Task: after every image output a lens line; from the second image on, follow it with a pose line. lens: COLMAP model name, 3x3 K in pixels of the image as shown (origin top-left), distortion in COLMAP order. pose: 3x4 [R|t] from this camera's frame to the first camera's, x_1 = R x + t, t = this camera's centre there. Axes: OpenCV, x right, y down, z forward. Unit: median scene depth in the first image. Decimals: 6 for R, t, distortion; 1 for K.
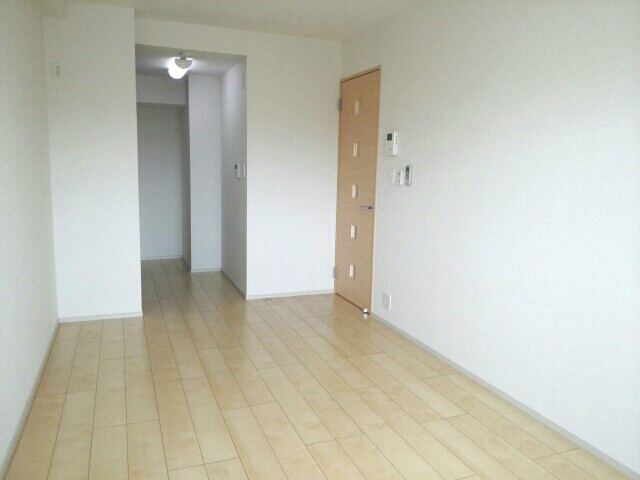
lens RADIAL K [[507.8, 0, 320.8], [0, 507.8, 241.9], [0, 0, 1]] dist [0.033659, -0.004263]
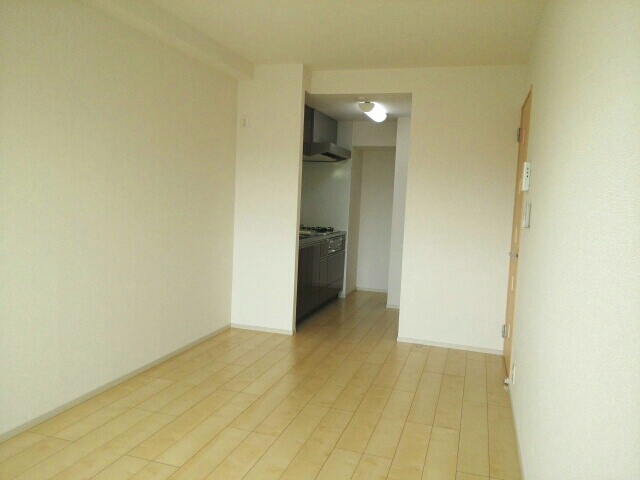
lens RADIAL K [[507.8, 0, 320.9], [0, 507.8, 238.5], [0, 0, 1]] dist [0.033659, -0.004263]
pose [[0.778846, 0.065895, -0.623744, 0.390839], [-0.120211, 0.991713, -0.045335, -0.020728], [0.615588, 0.110290, 0.780313, 0.167086]]
